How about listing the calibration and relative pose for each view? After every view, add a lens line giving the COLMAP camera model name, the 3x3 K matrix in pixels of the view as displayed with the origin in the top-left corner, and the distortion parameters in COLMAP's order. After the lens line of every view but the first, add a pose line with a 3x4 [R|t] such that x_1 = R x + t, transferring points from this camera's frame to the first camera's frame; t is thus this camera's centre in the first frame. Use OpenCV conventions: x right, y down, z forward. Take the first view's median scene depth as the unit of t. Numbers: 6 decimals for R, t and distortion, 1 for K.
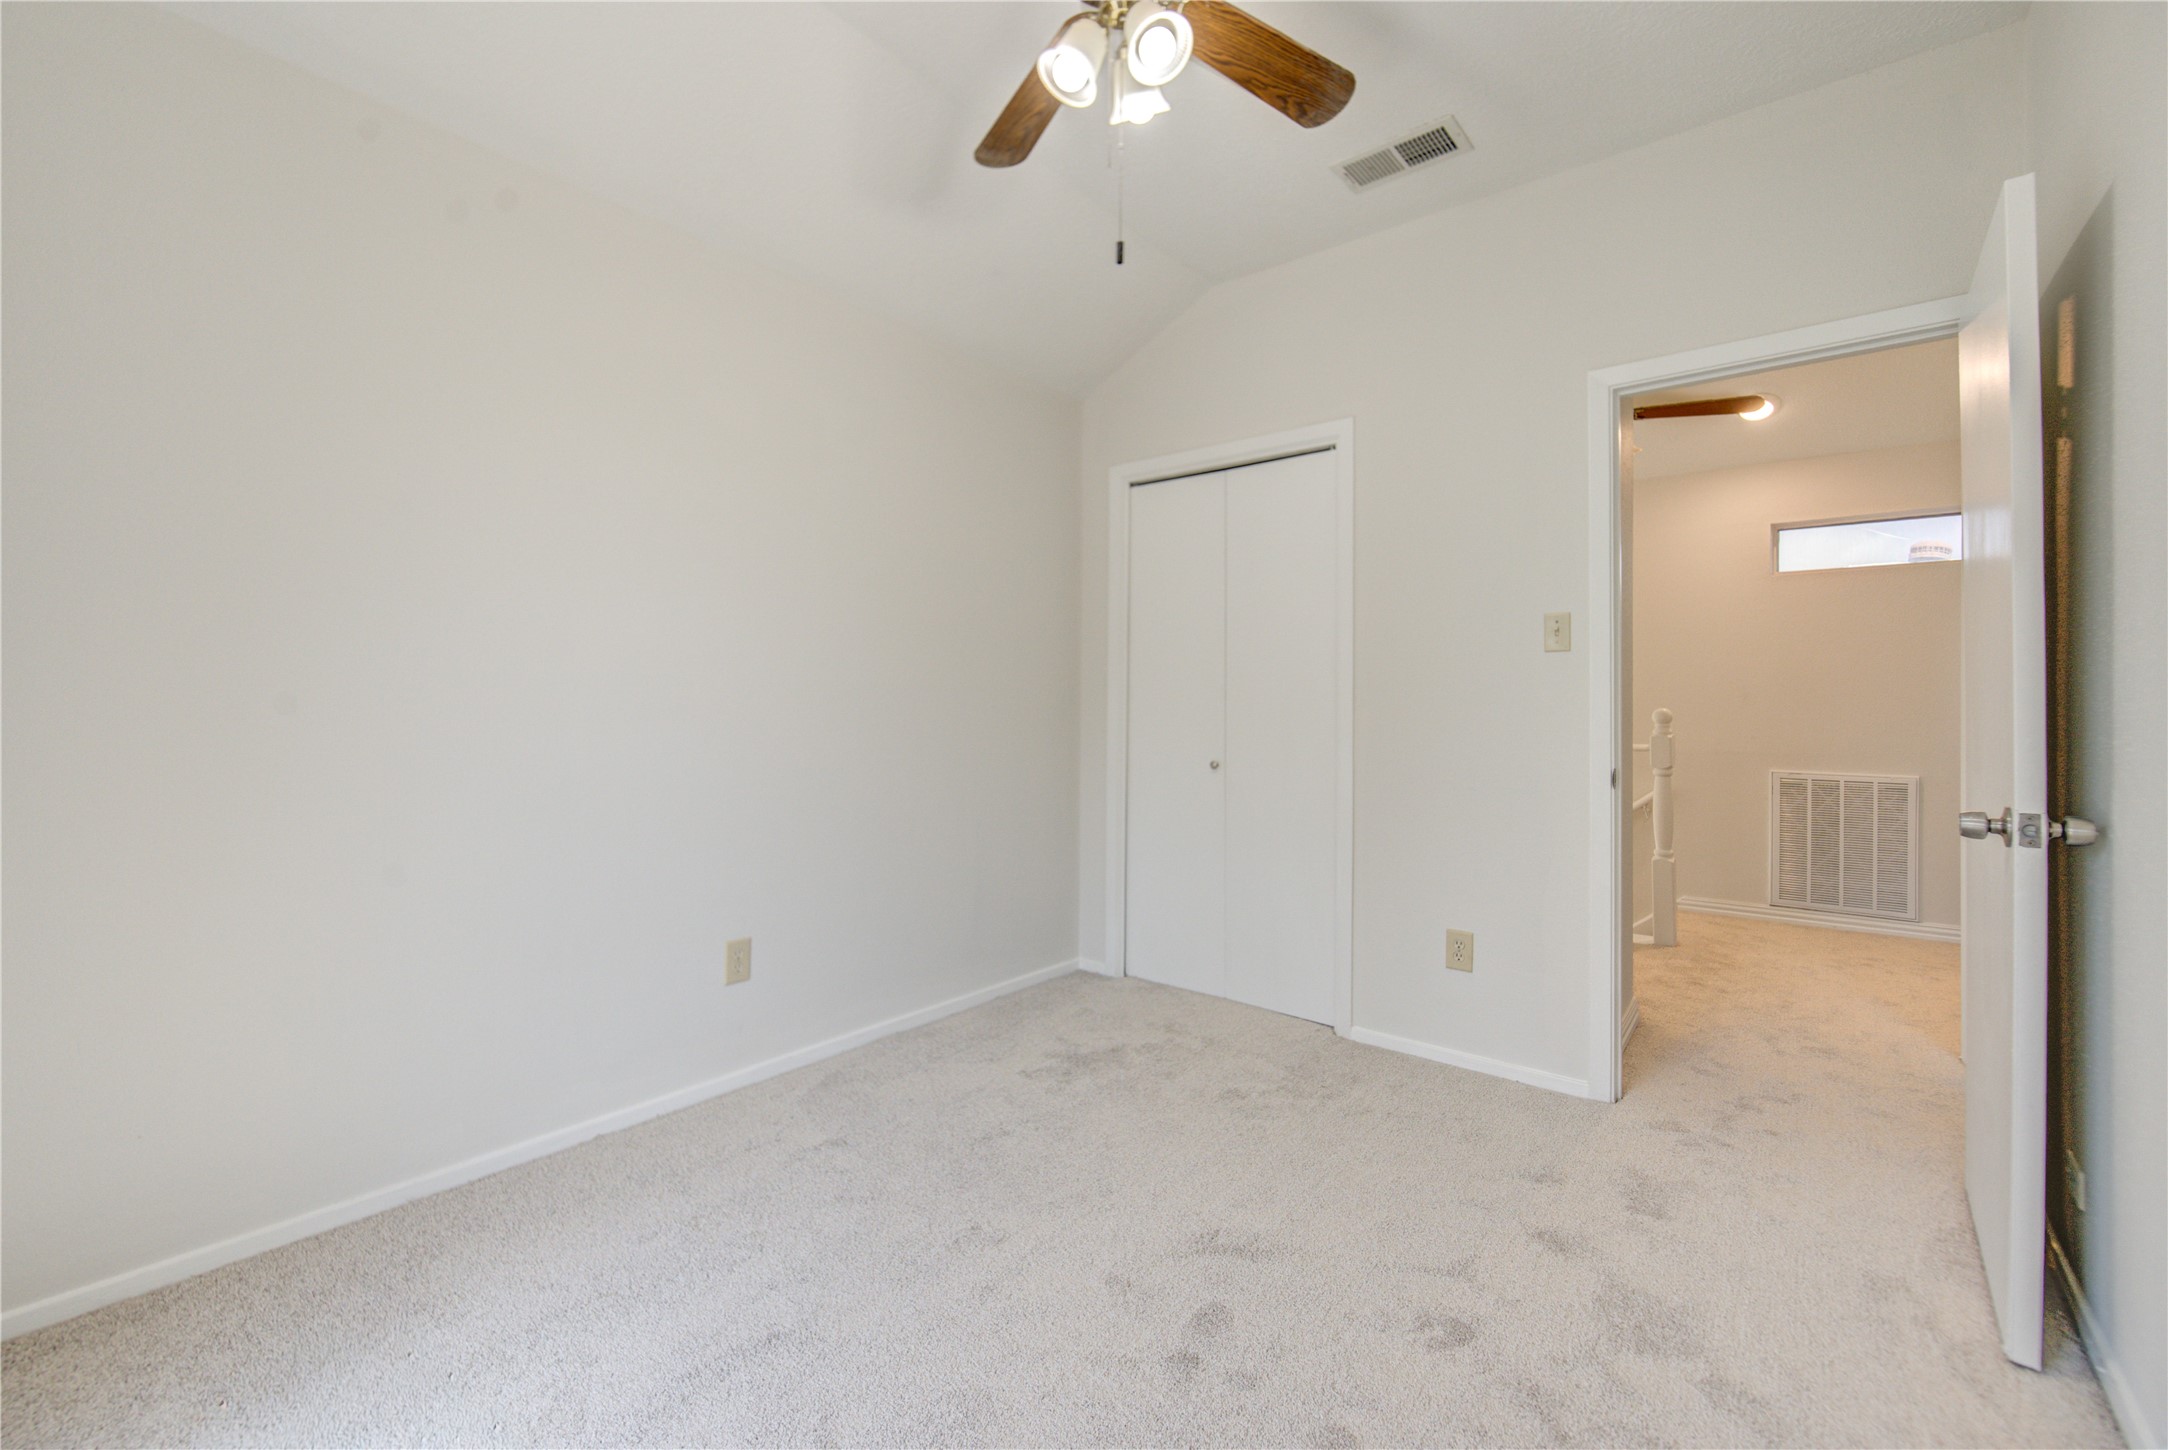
lens RADIAL K [[904.3, 0, 1058.3], [0, 904.3, 684.8], [0, 0, 1]] dist [0.005000, -0.011898]
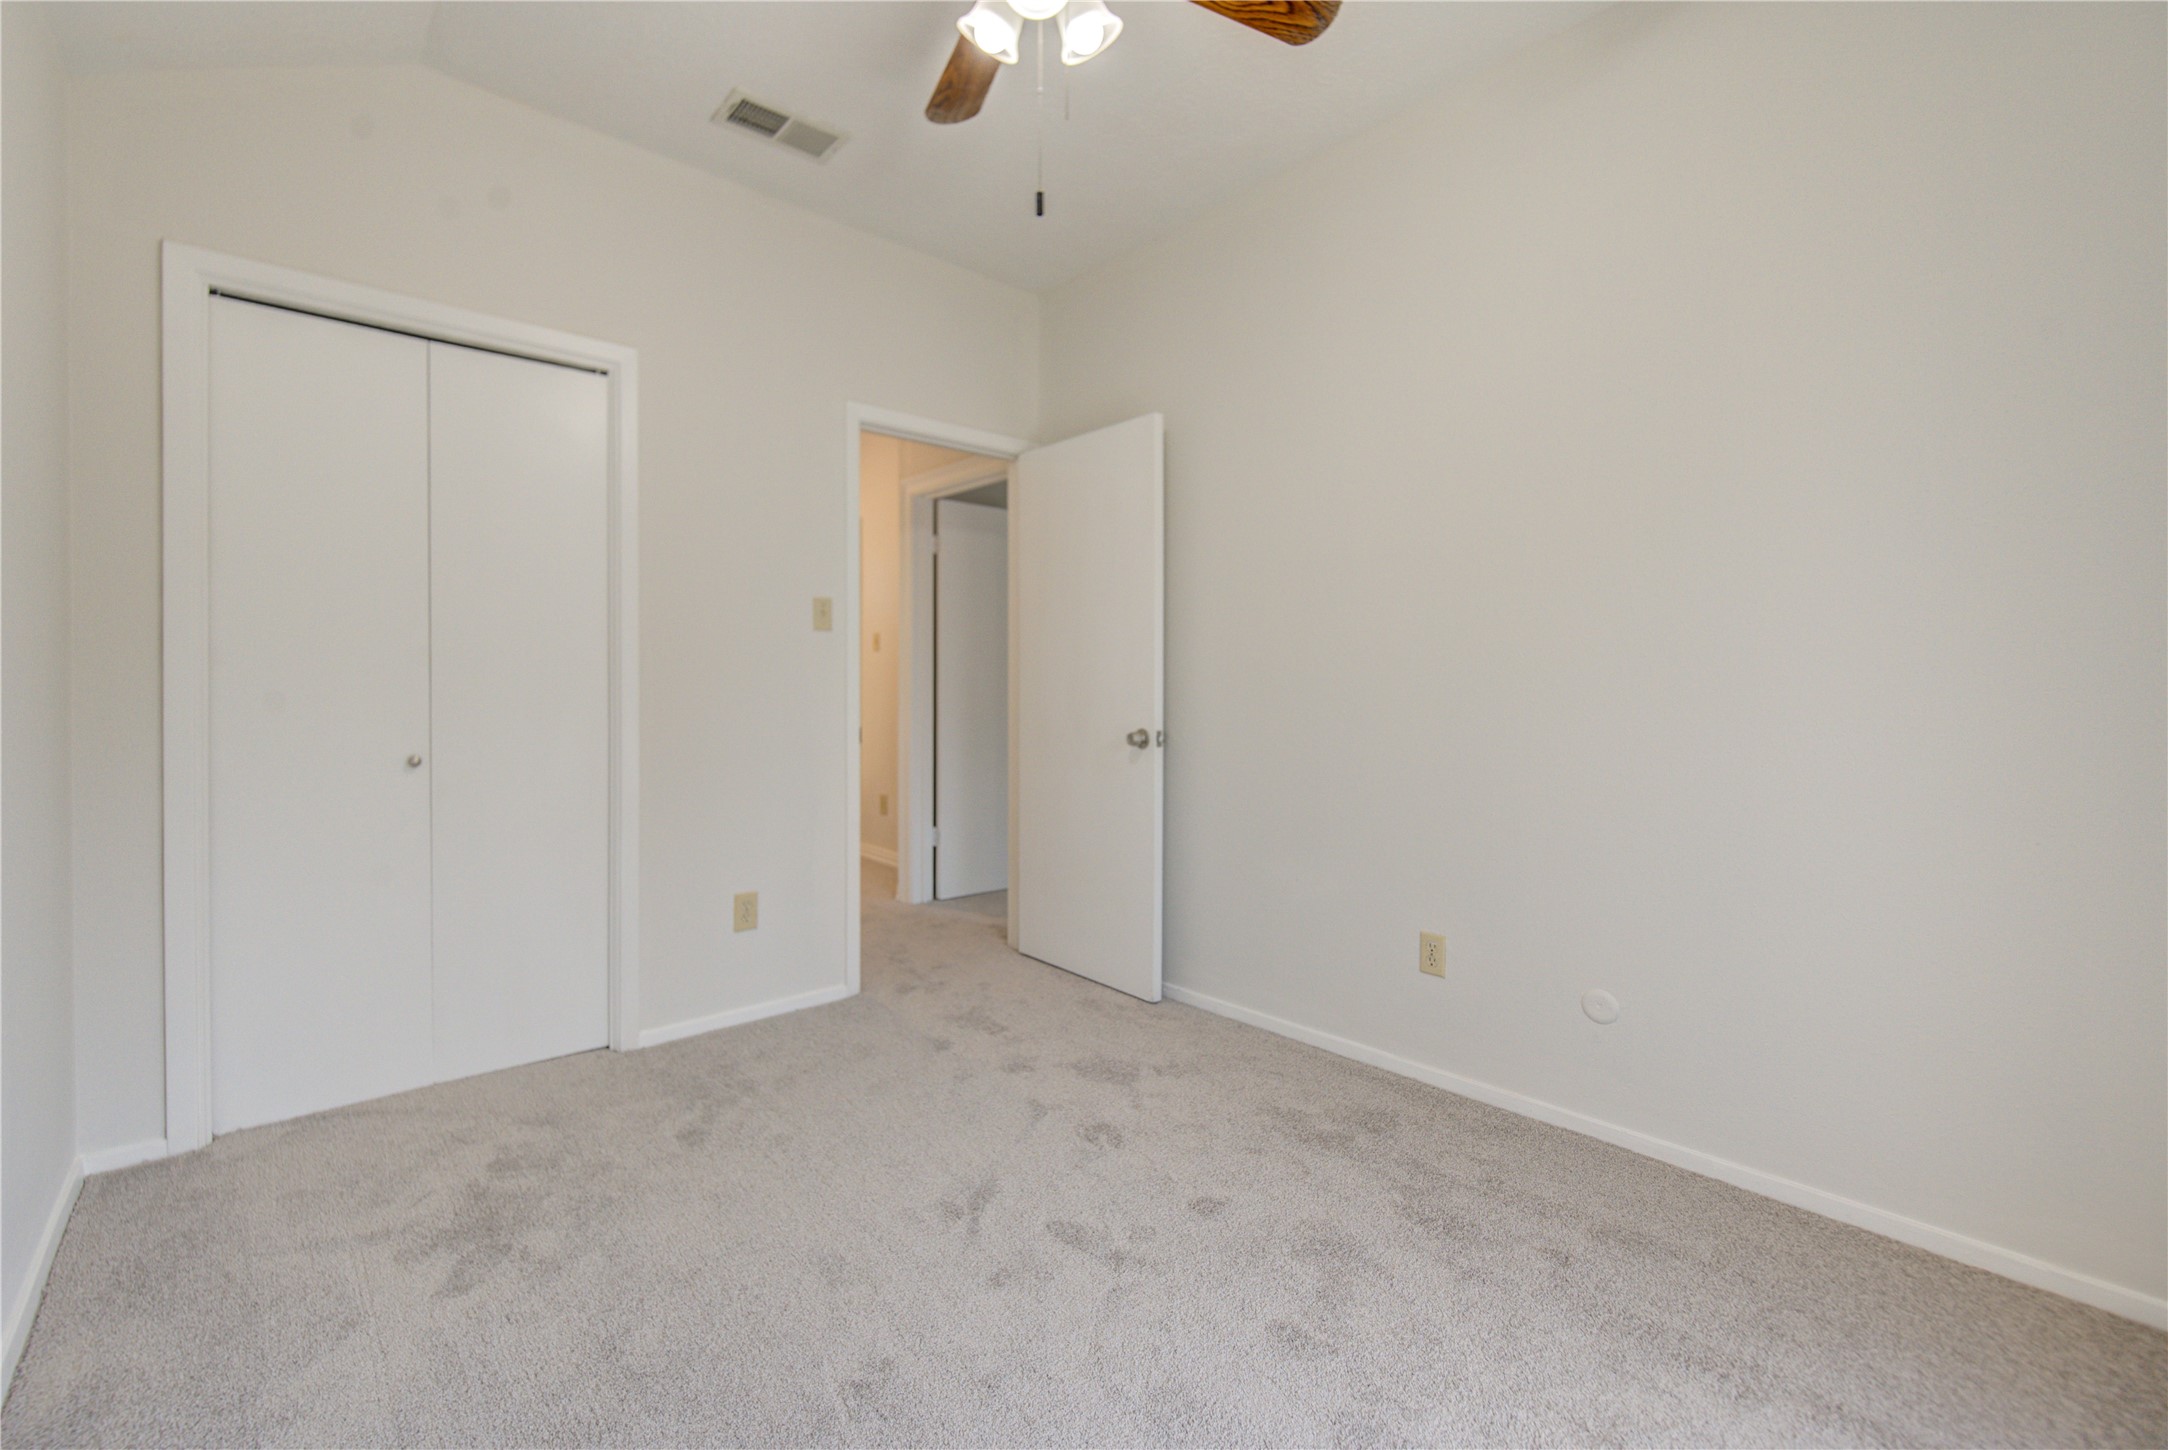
lens RADIAL K [[904.3, 0, 1058.3], [0, 904.3, 684.8], [0, 0, 1]] dist [0.005000, -0.011898]
pose [[0.155909, -0.008547, 0.987734, -0.529464], [-0.024870, 0.999612, 0.012576, 0.011240], [-0.987458, -0.026525, 0.155636, 0.493229]]
